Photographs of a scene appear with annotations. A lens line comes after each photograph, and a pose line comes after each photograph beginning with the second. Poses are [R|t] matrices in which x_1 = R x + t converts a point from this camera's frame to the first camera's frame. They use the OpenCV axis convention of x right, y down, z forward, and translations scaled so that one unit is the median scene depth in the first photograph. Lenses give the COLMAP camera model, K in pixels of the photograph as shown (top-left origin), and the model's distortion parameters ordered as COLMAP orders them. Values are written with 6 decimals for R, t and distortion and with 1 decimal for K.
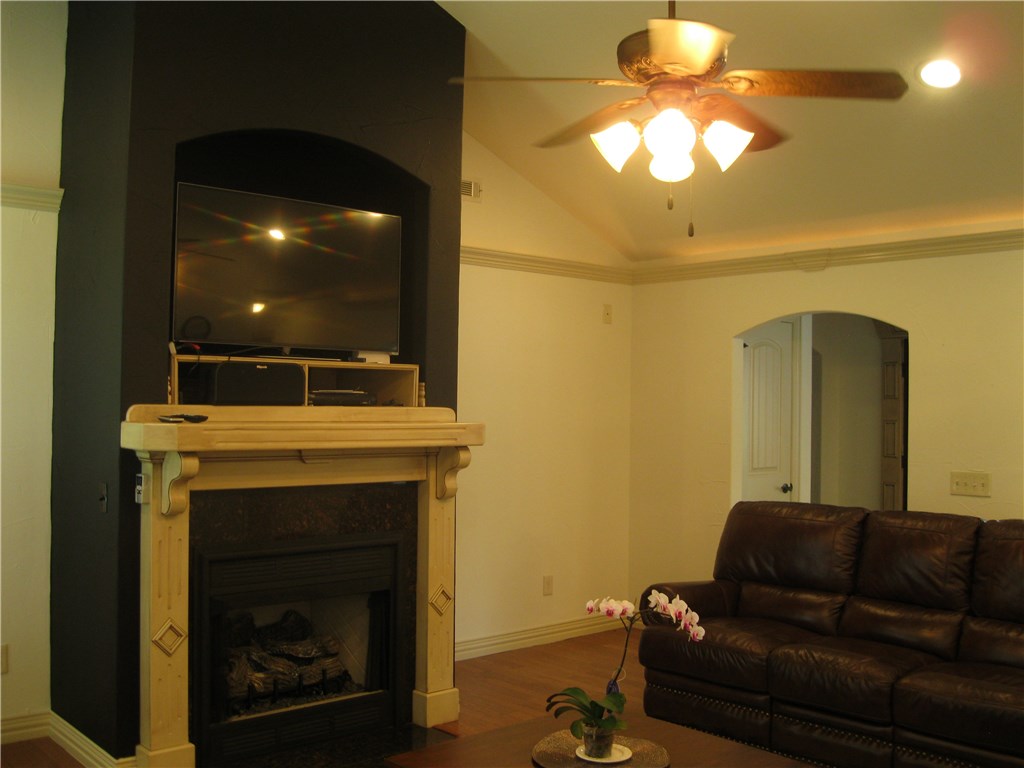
lens RADIAL K [[1044.9, 0, 510.8], [0, 1044.9, 384.3], [0, 0, 1]] dist [-0.106505, 0.000000]
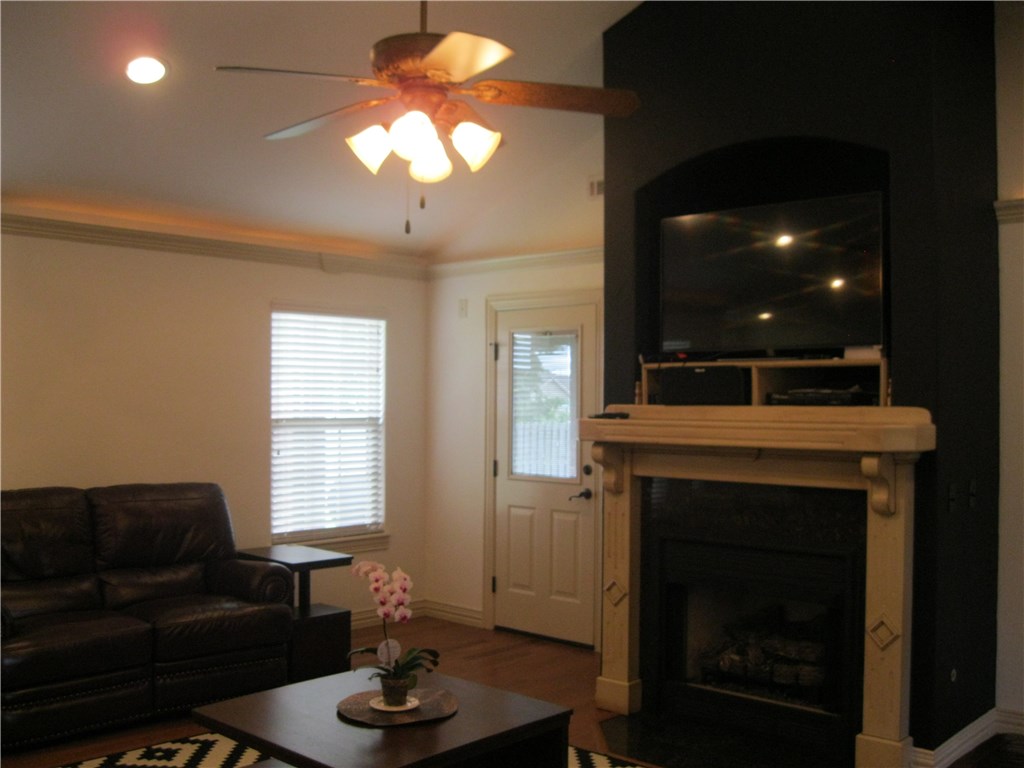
lens RADIAL K [[1044.9, 0, 510.9], [0, 1044.9, 387.0], [0, 0, 1]] dist [-0.106505, 0.000000]
pose [[0.082025, -0.024487, -0.996329, 0.801309], [0.011958, 0.999650, -0.023584, 0.023559], [0.996559, -0.009980, 0.082289, 0.669742]]
